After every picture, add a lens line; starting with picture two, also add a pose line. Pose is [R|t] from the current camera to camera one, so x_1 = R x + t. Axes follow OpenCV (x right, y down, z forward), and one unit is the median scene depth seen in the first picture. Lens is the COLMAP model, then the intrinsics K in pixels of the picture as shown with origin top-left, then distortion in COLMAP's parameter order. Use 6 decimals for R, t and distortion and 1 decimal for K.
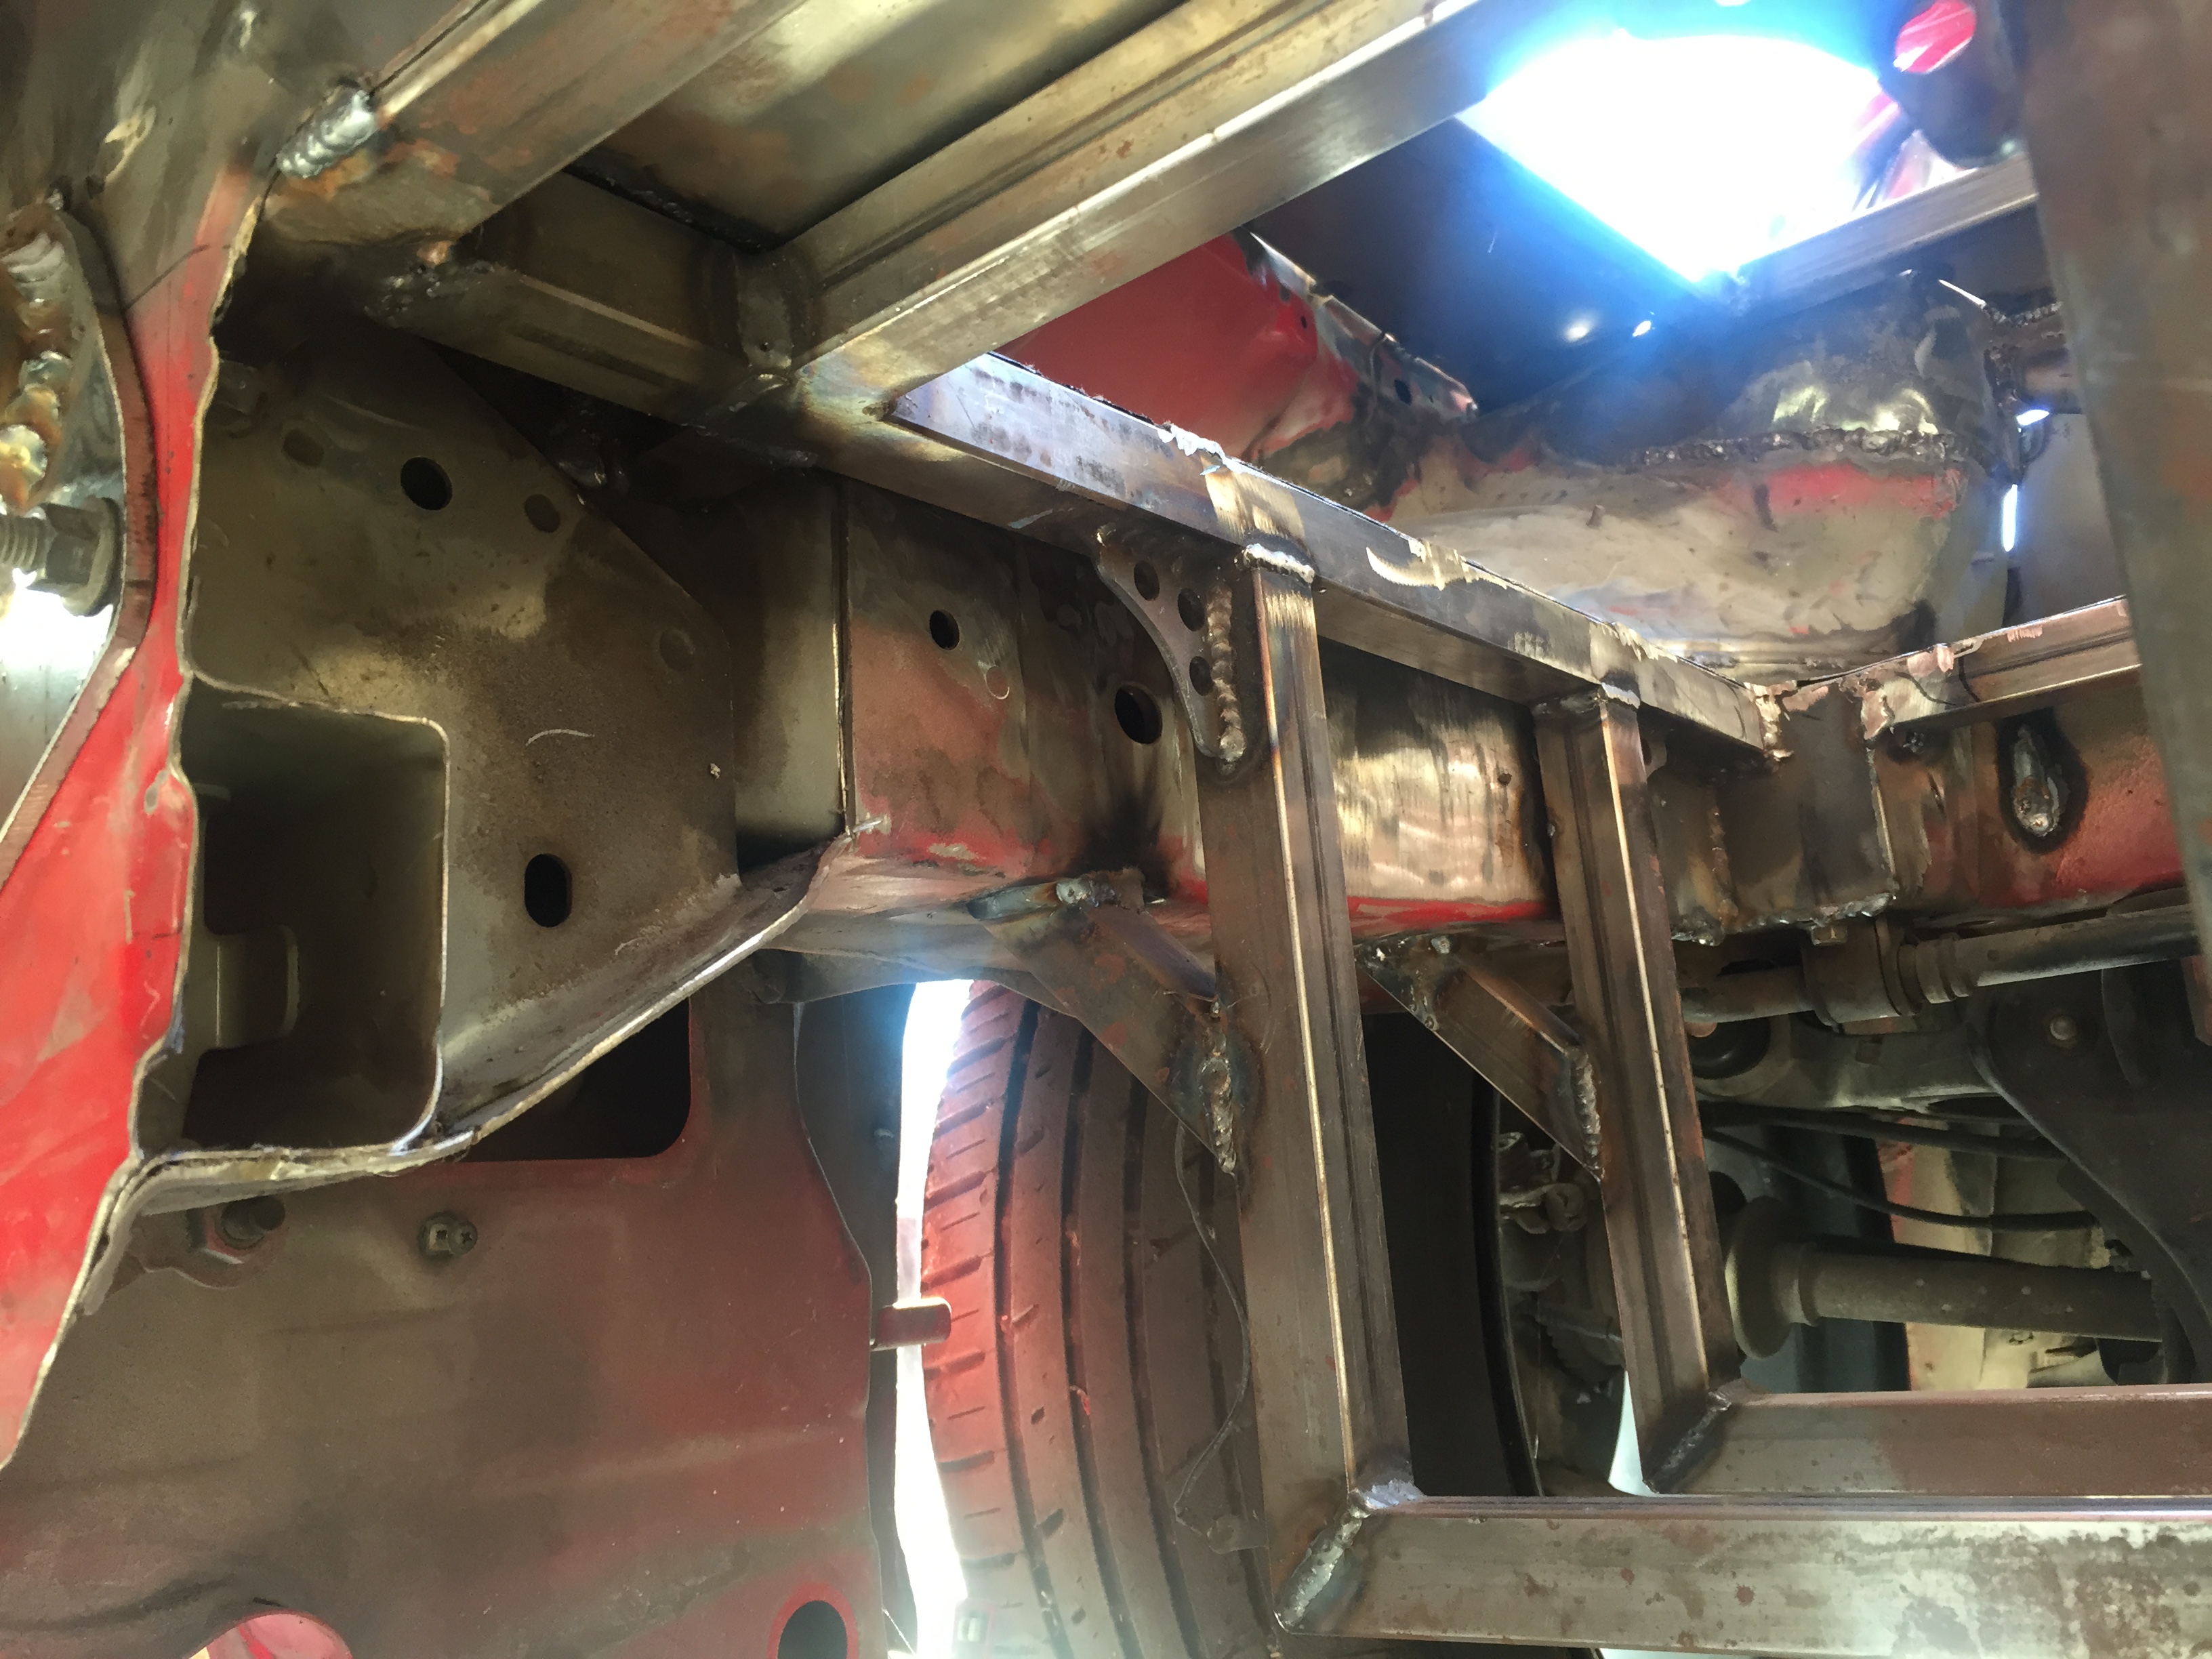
lens RADIAL K [[1914.3, 0, 1103.6], [0, 1914.3, 775.2], [0, 0, 1]] dist [0.067105, -0.091337]
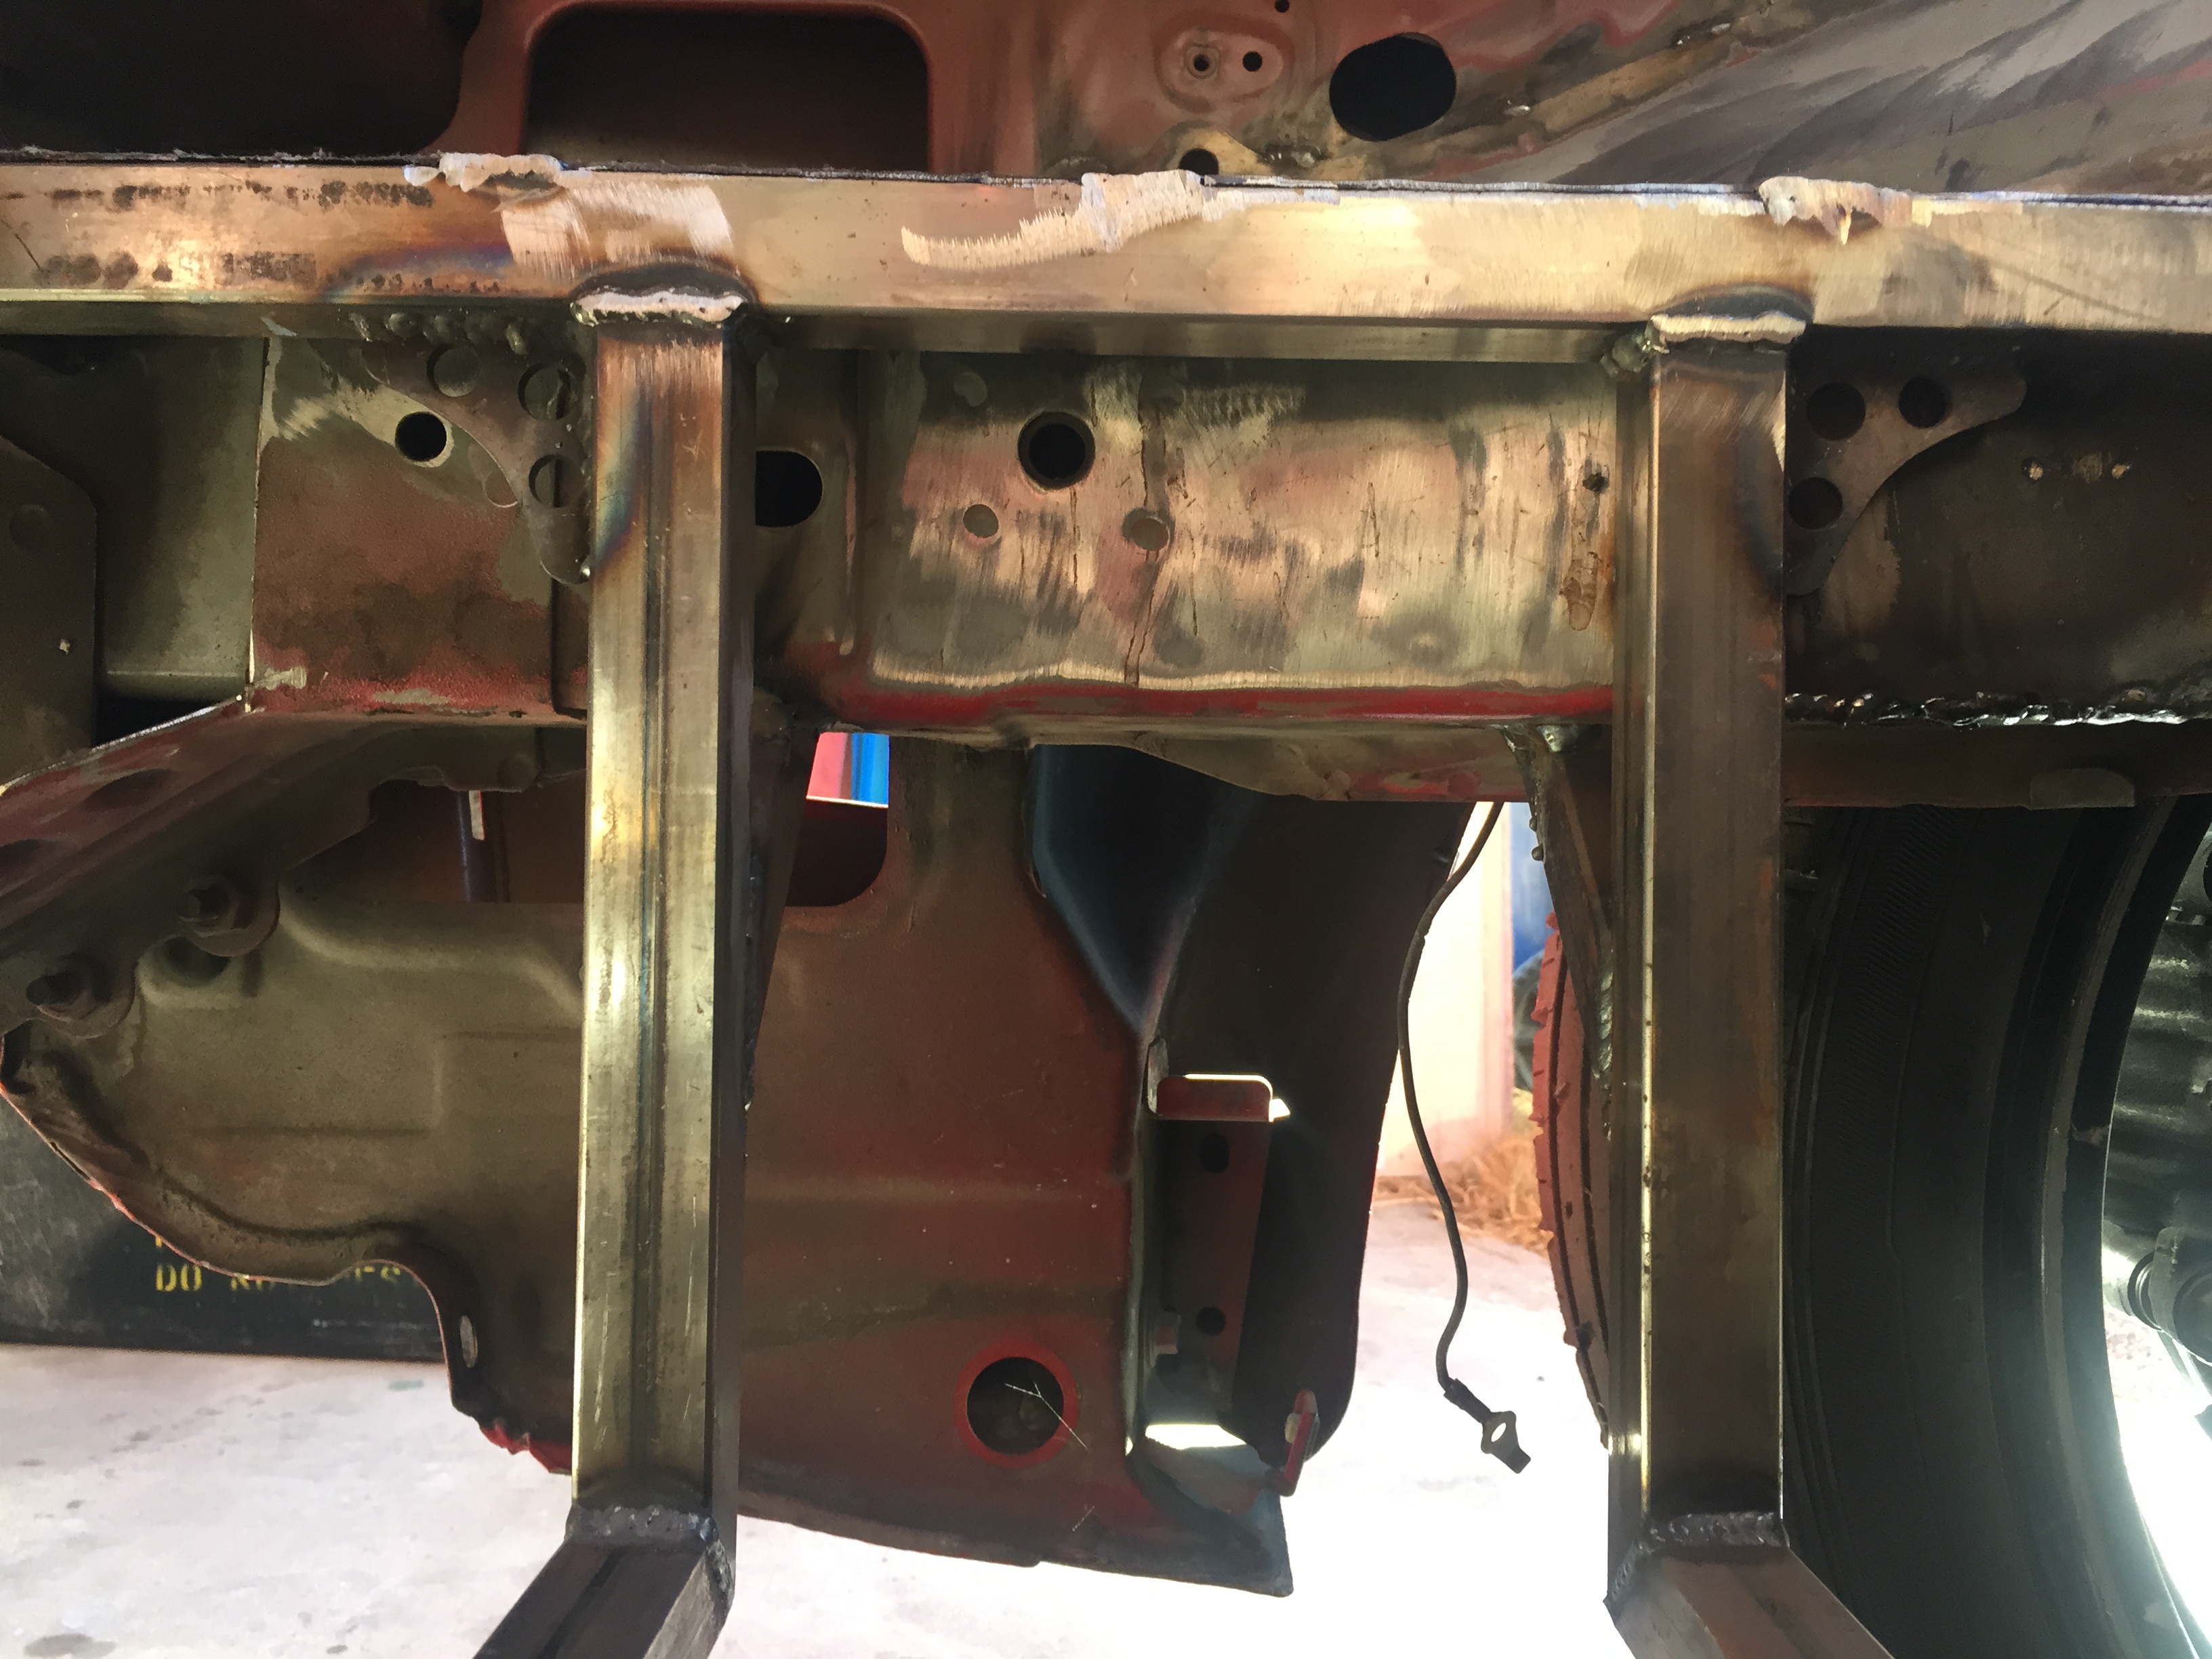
lens RADIAL K [[1914.3, 0, 1103.6], [0, 1914.3, 775.2], [0, 0, 1]] dist [0.067105, -0.091337]
pose [[0.636573, 0.078553, -0.767206, 0.796677], [0.116940, 0.973465, 0.196700, -0.062015], [0.762299, -0.214931, 0.610496, 0.664834]]
